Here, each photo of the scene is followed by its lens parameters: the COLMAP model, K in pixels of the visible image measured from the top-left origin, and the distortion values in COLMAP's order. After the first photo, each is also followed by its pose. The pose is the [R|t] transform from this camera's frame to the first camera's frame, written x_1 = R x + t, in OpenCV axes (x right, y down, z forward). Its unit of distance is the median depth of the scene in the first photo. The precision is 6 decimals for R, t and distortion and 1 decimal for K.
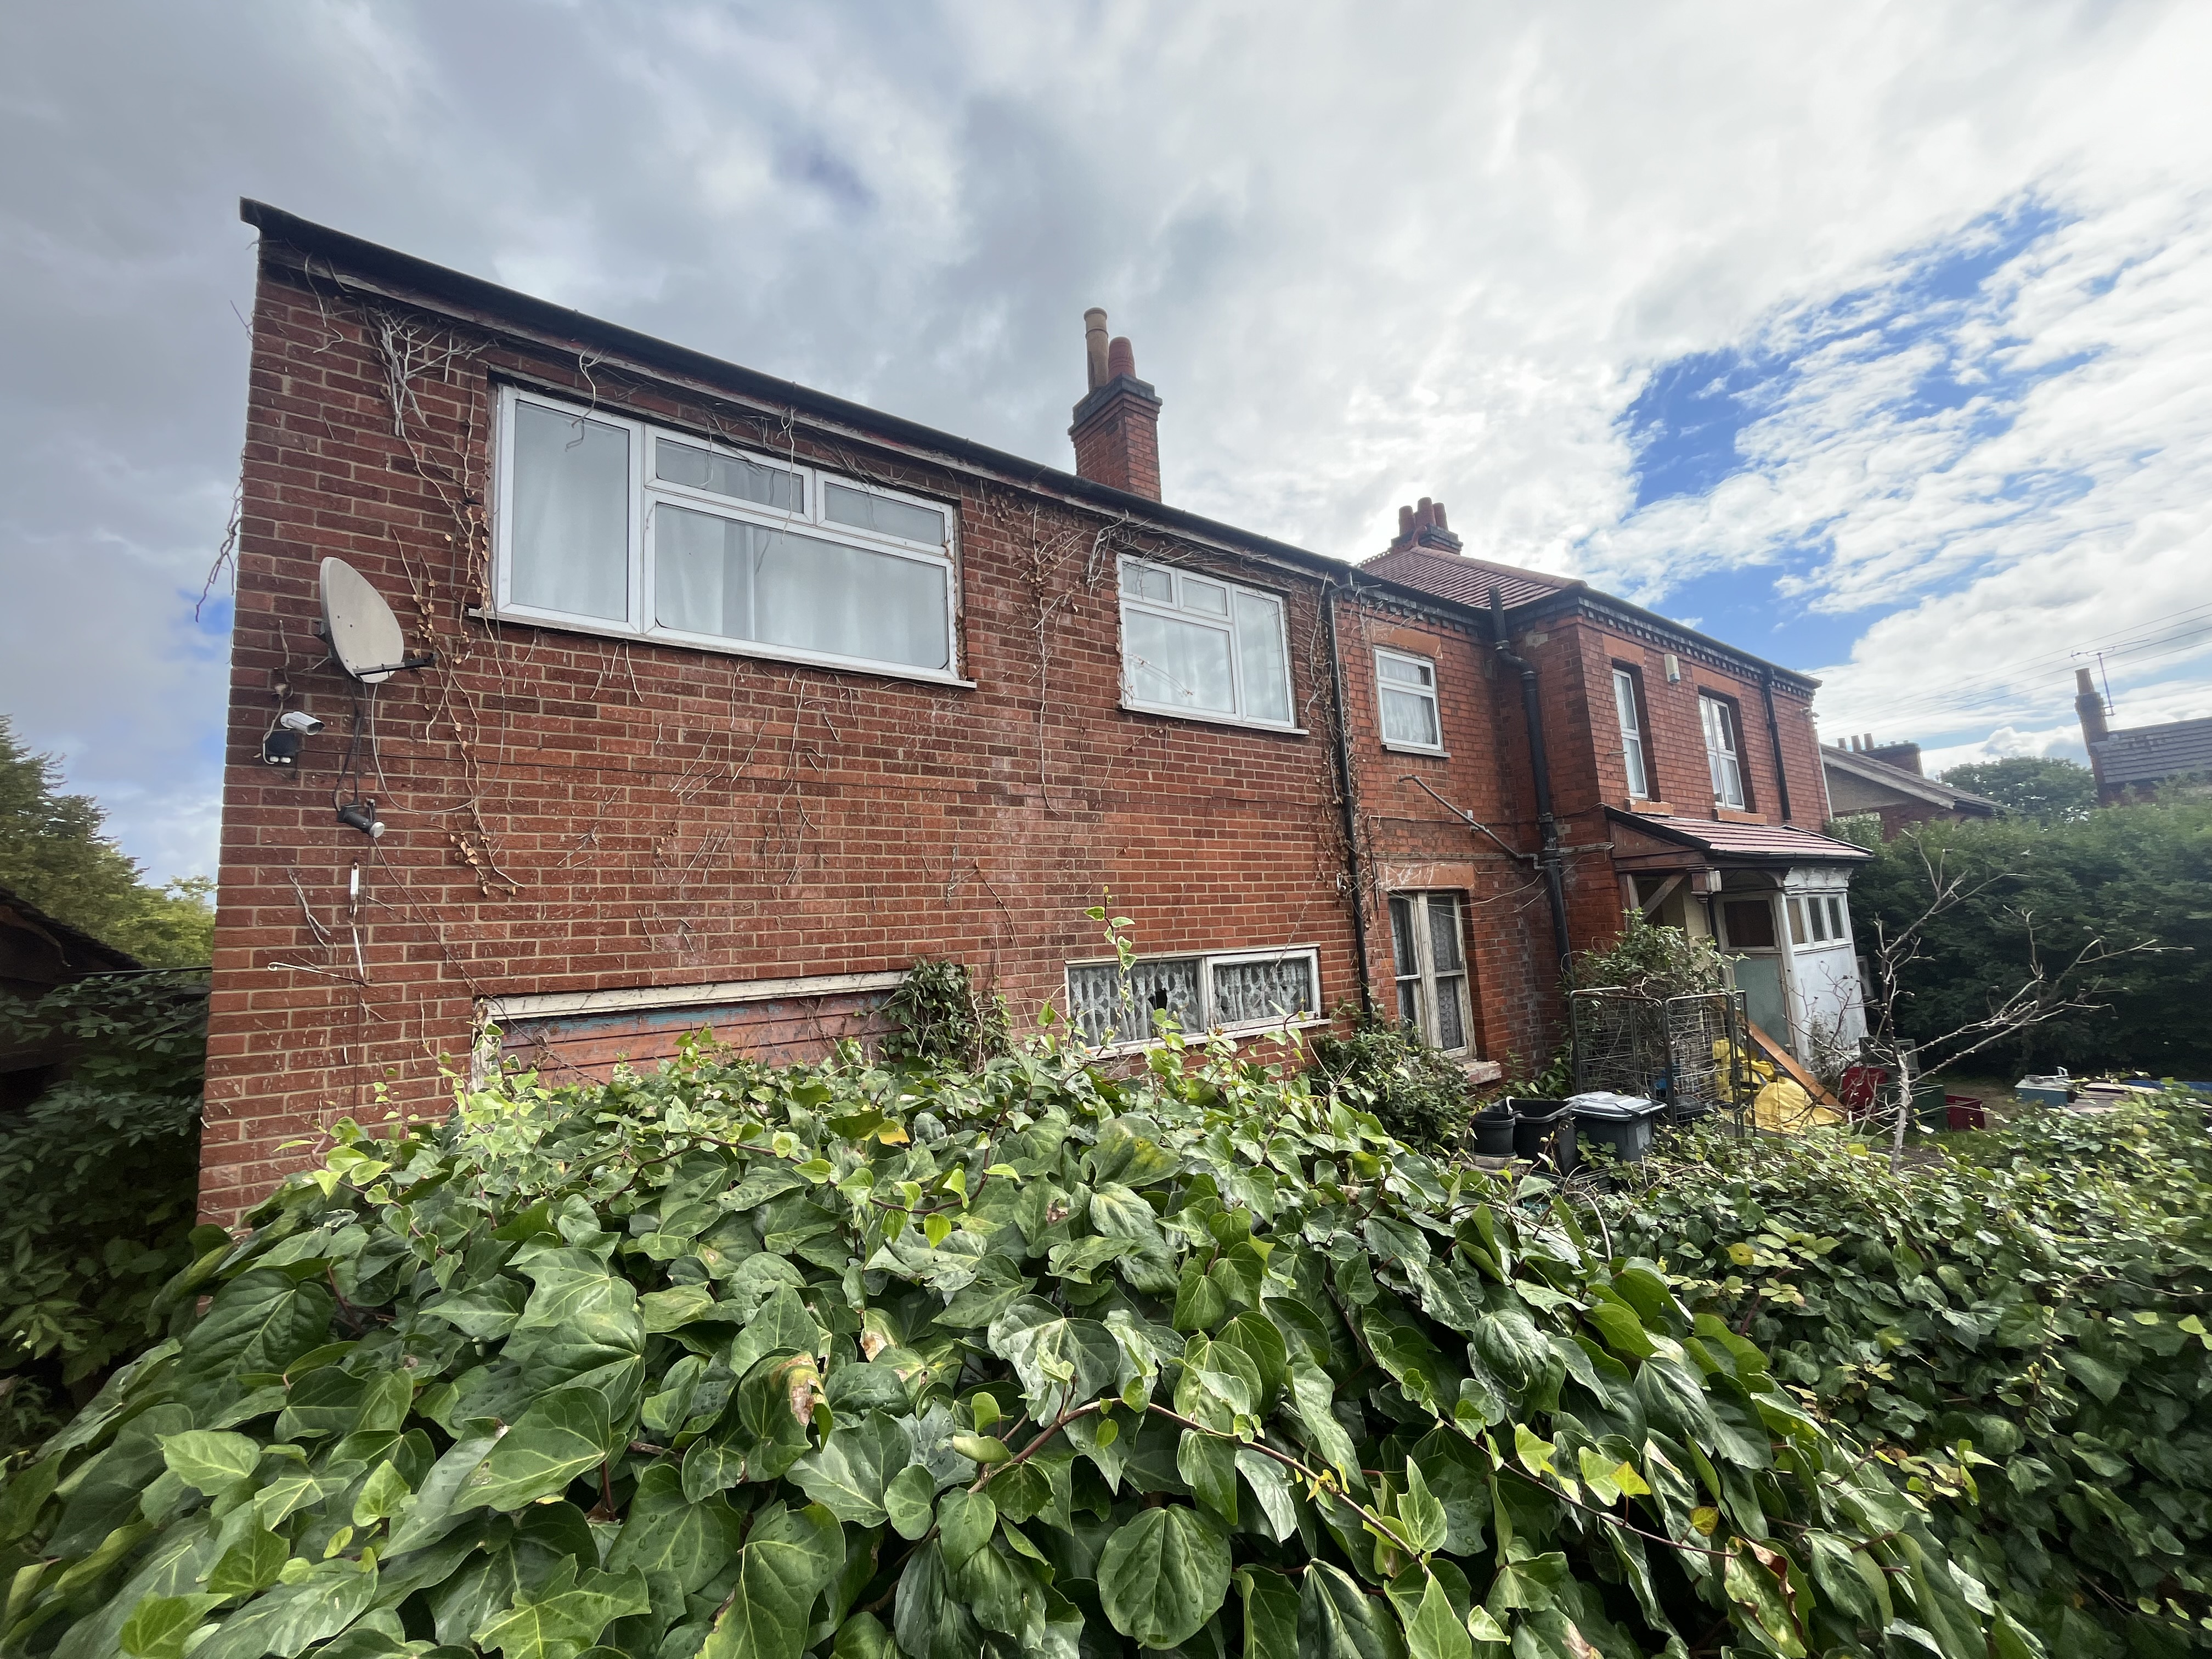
lens RADIAL K [[894.2, 0, 1109.8], [0, 894.2, 833.9], [0, 0, 1]] dist [-0.001777, -0.001526]
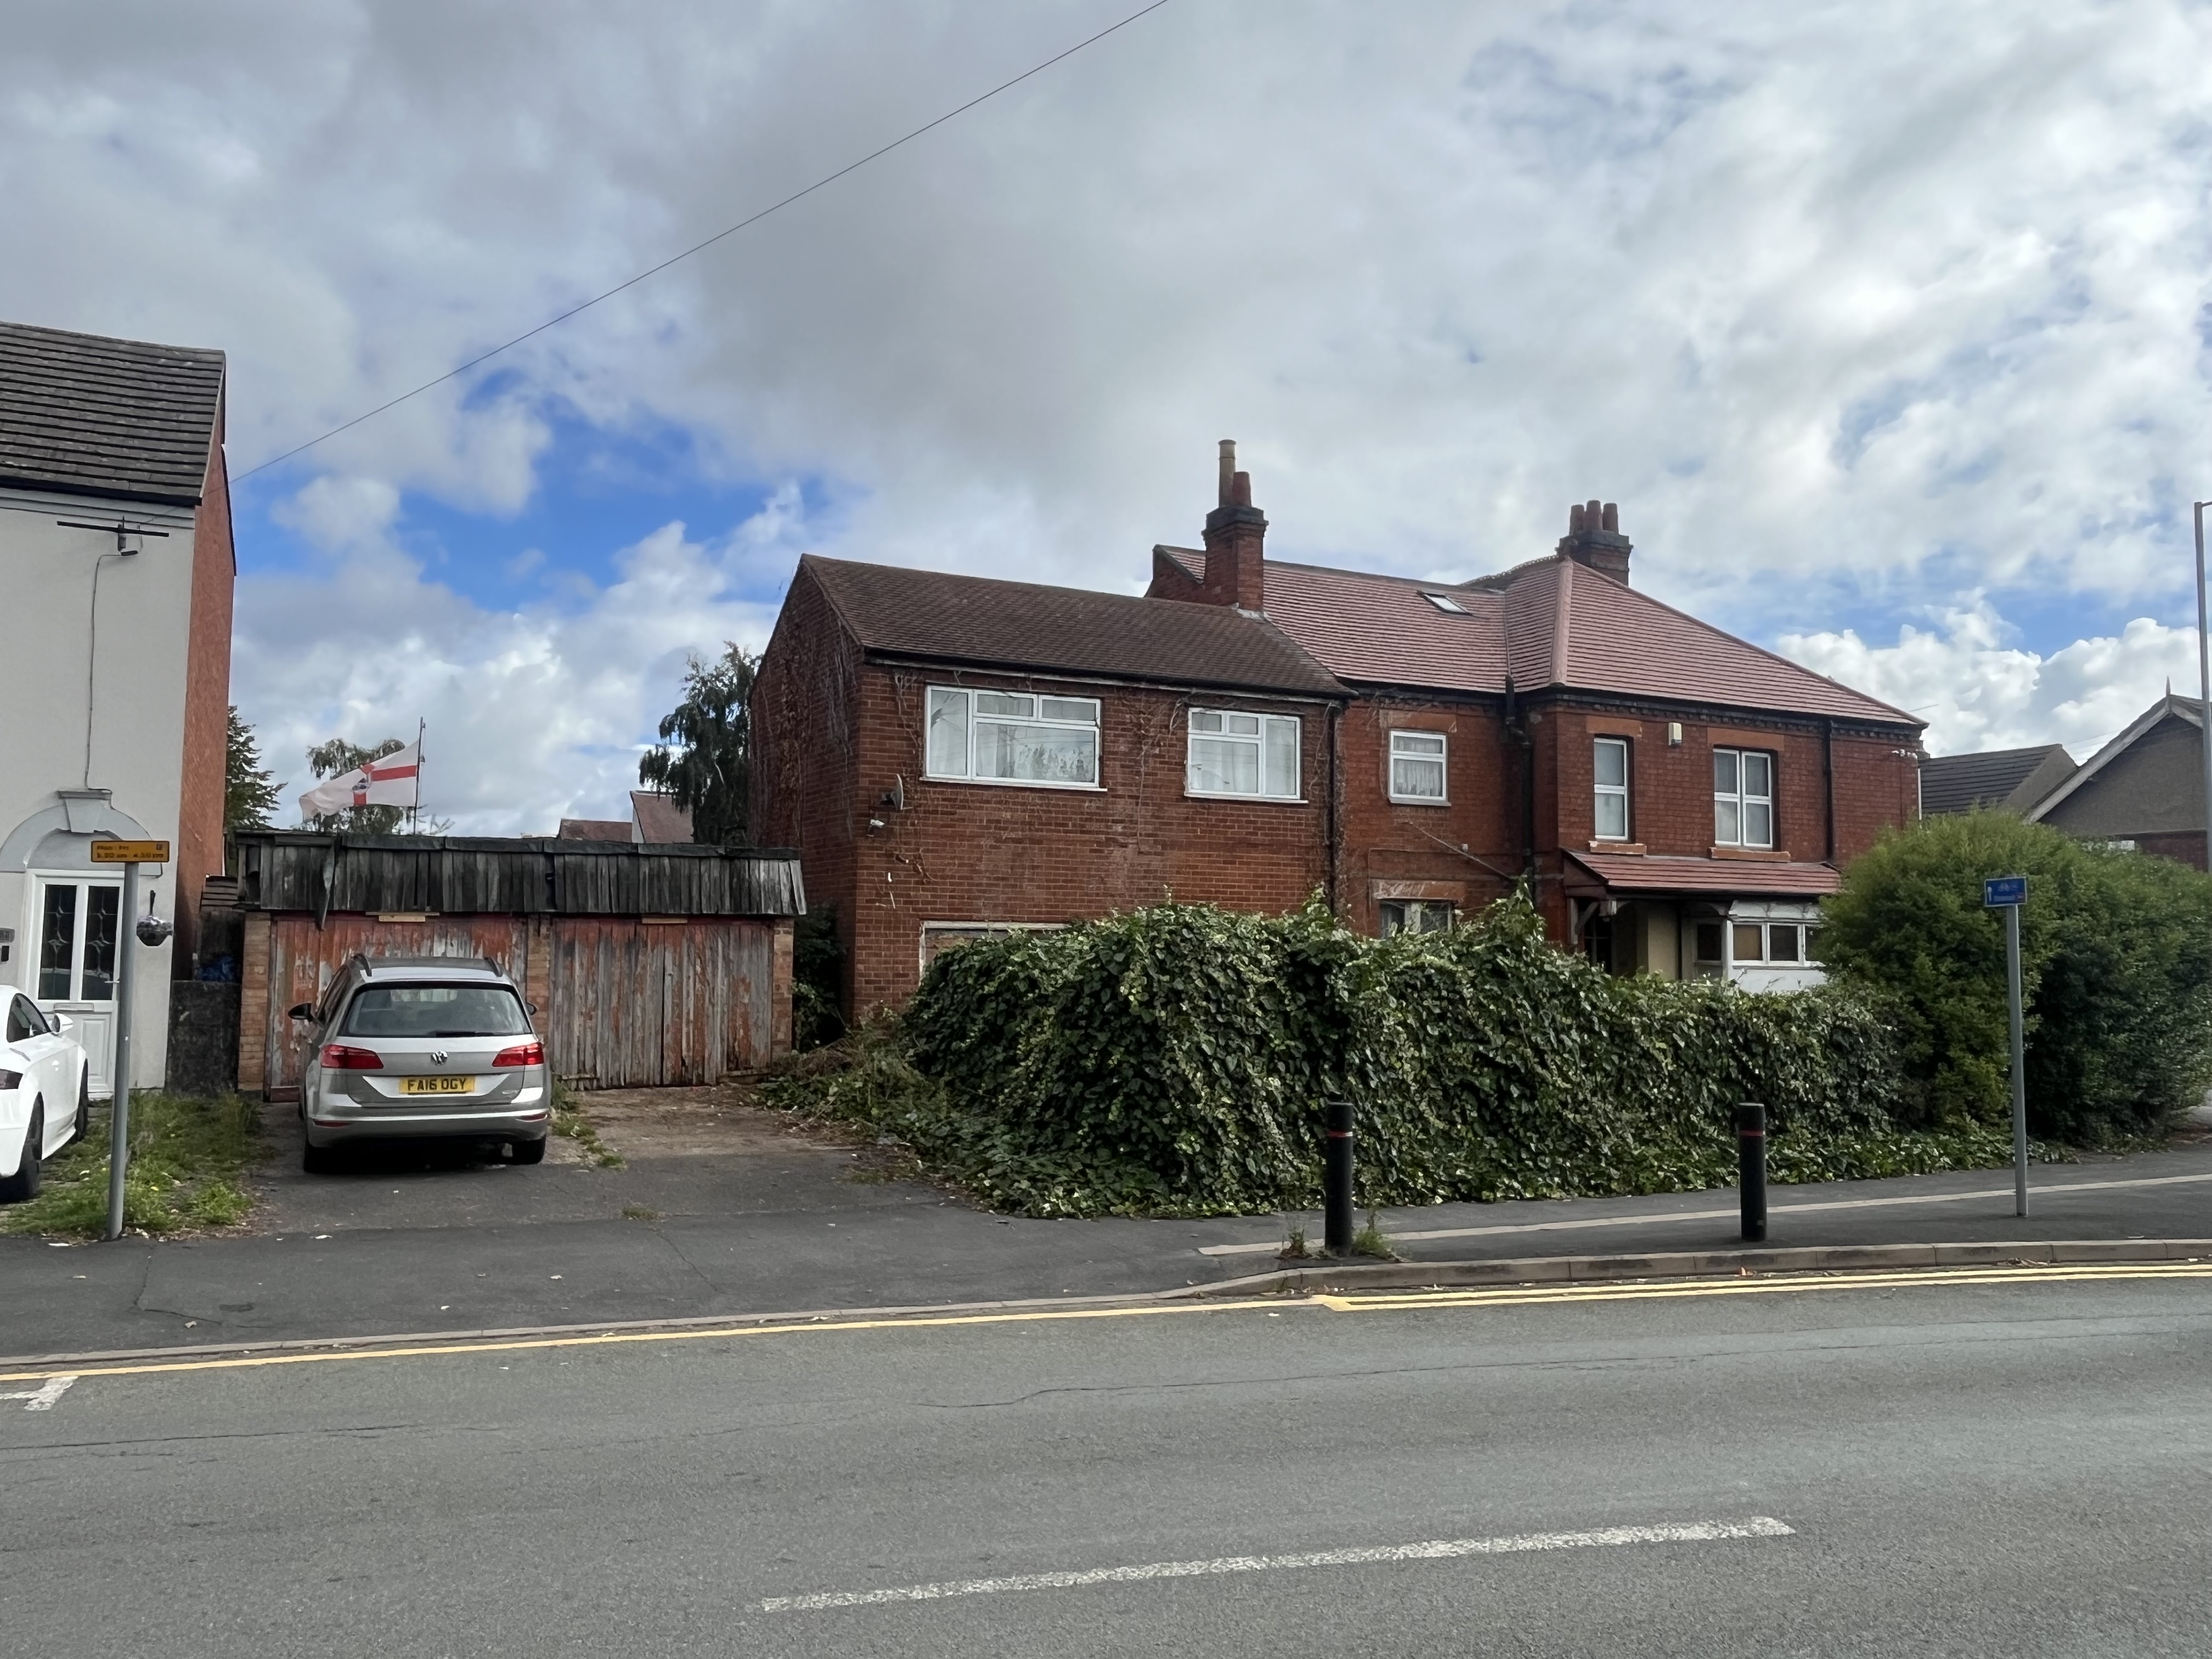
lens RADIAL K [[1546.7, 0, 1128.2], [0, 1546.7, 823.1], [0, 0, 1]] dist [-0.001813, -0.001822]
pose [[0.983583, 0.058299, -0.170778, 0.446820], [-0.049499, 0.997240, 0.055344, -0.250757], [0.173534, -0.045982, 0.983754, -2.186346]]
